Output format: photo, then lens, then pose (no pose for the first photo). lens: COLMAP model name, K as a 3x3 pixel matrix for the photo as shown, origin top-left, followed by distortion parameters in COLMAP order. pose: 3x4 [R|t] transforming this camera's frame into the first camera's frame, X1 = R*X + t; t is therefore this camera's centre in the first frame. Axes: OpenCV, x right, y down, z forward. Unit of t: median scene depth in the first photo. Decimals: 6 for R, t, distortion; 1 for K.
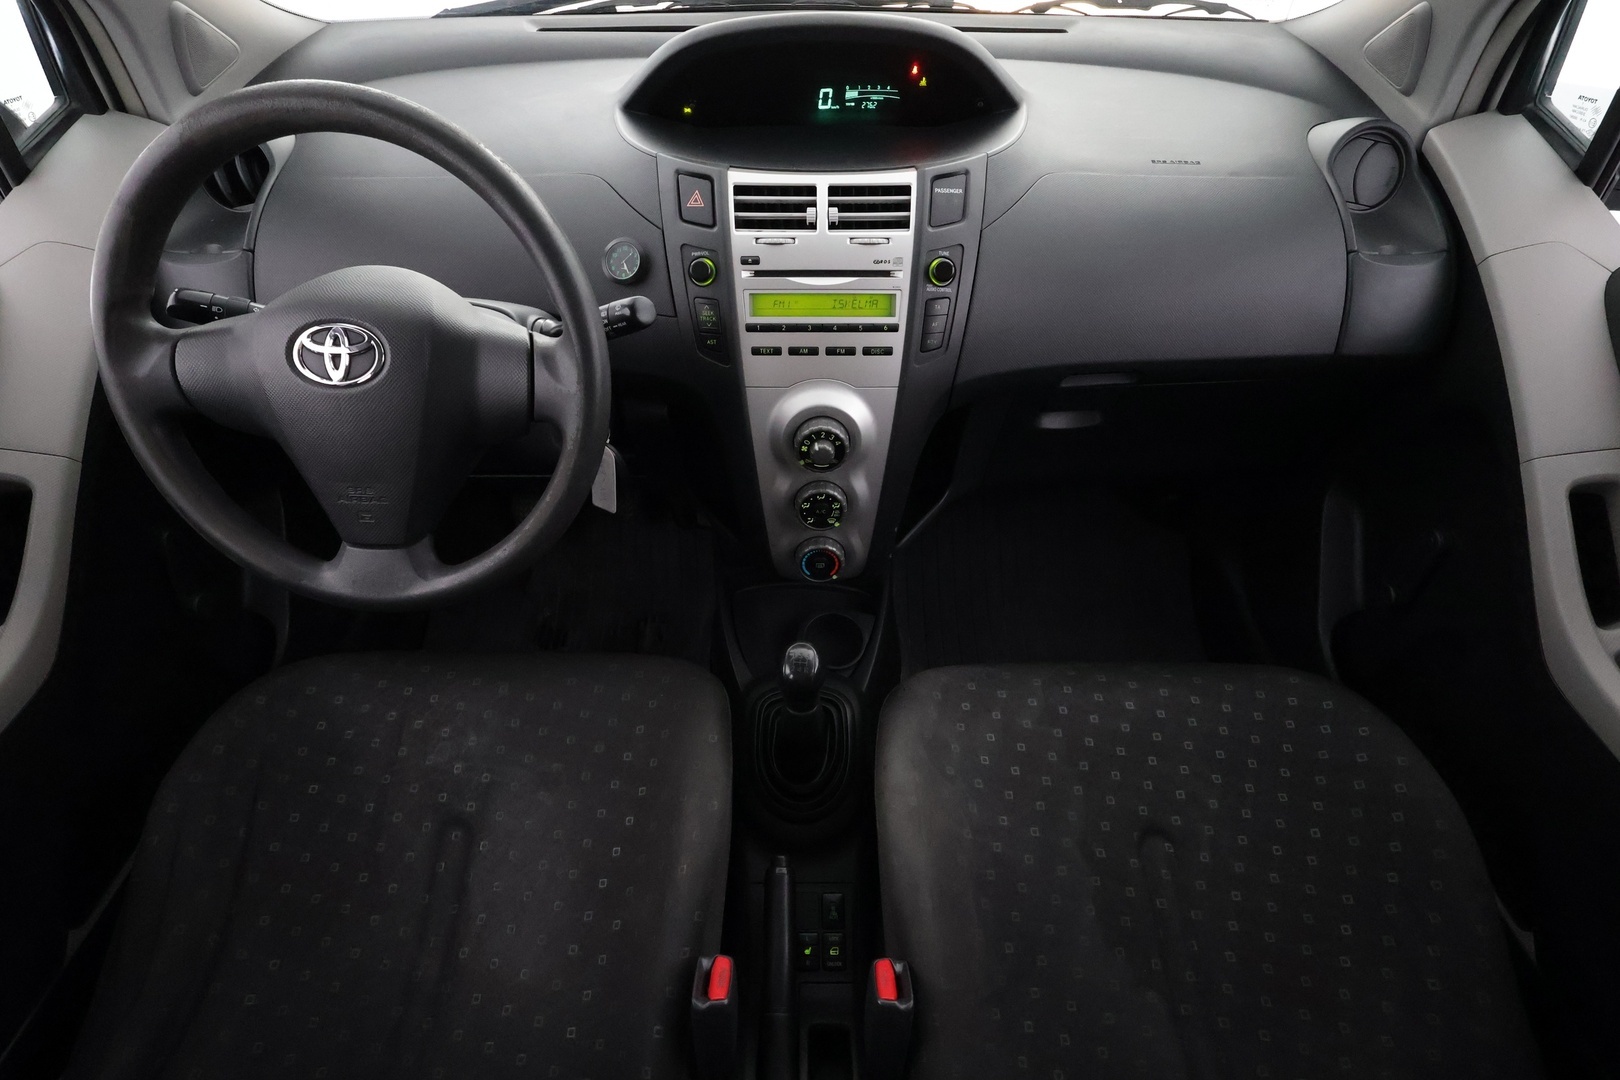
lens RADIAL K [[771.8, 0, 810.0], [0, 771.8, 540.0], [0, 0, 1]] dist [0.000044, 0.000014]
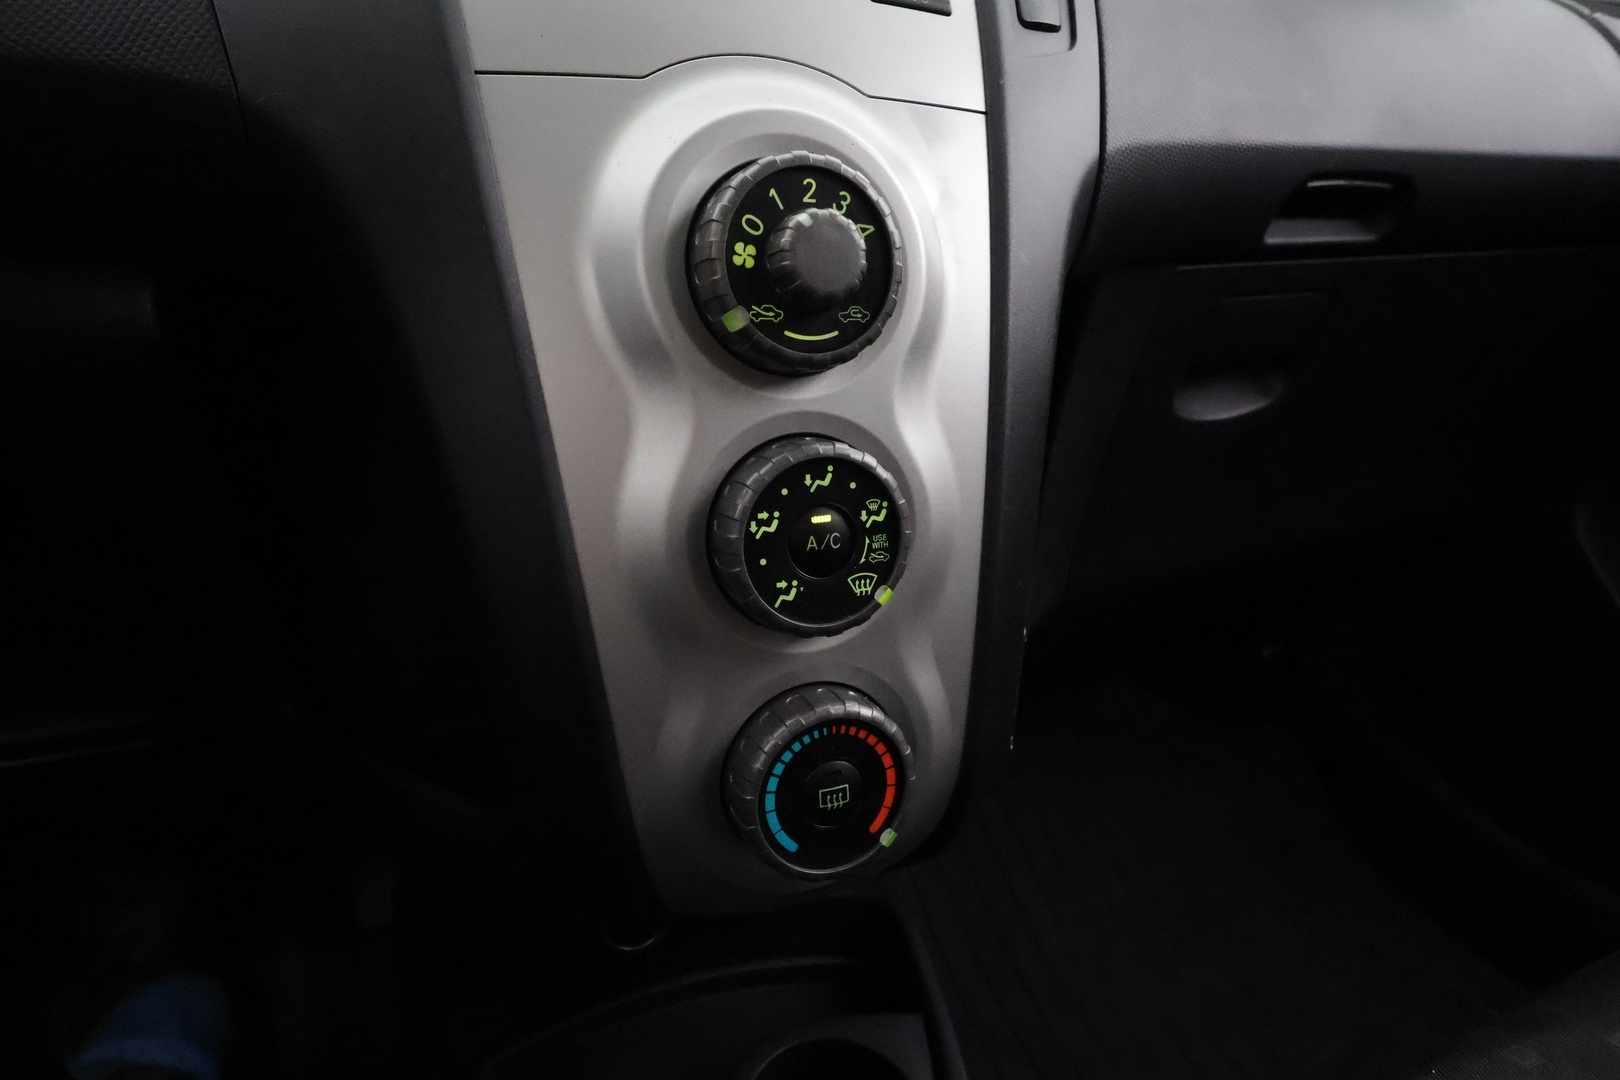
lens RADIAL K [[860.4, 0, 851.6], [0, 860.4, 539.2], [0, 0, 1]] dist [-0.000435, -0.000031]
pose [[0.926775, -0.106290, 0.360264, -0.087993], [0.266671, 0.861651, -0.431792, 0.096980], [-0.264526, 0.496246, 0.826901, 0.807272]]
